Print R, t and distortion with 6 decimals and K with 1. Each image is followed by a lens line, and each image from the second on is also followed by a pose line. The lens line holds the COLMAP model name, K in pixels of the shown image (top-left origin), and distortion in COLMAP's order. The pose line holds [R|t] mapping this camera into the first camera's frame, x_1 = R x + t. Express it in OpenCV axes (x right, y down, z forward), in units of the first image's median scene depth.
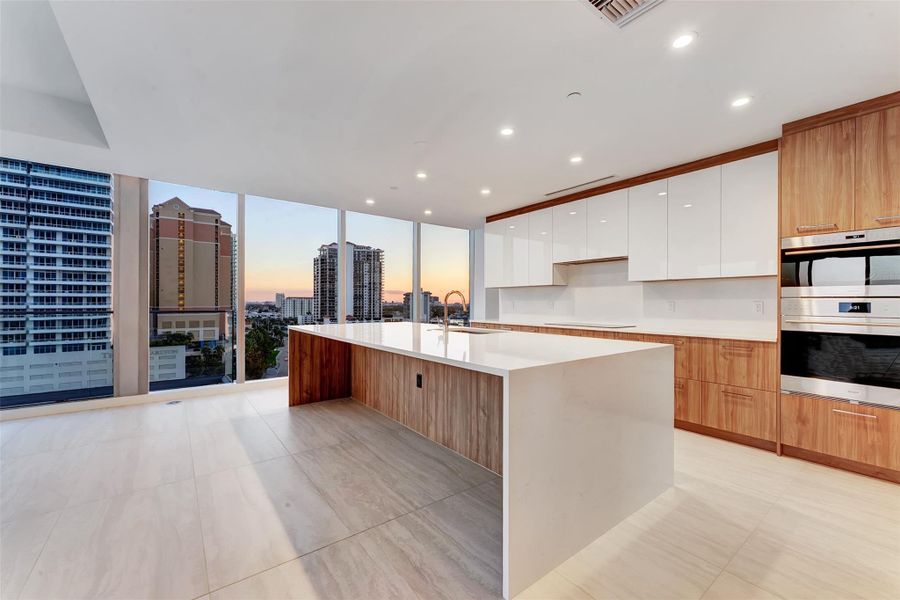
lens RADIAL K [[366.0, 0, 451.1], [0, 366.0, 303.9], [0, 0, 1]] dist [0.003040, 0.000038]
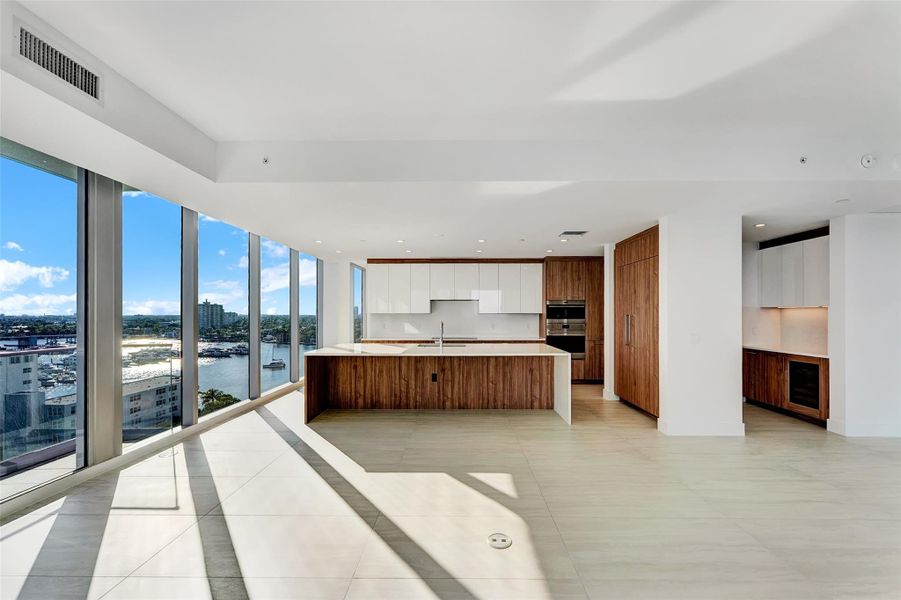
lens RADIAL K [[382.6, 0, 446.1], [0, 382.6, 315.2], [0, 0, 1]] dist [-0.018361, -0.000113]
pose [[0.624165, -0.006983, 0.781261, -1.033133], [0.005335, 0.999975, 0.004676, -0.056712], [-0.781274, 0.001250, 0.624187, -0.080127]]
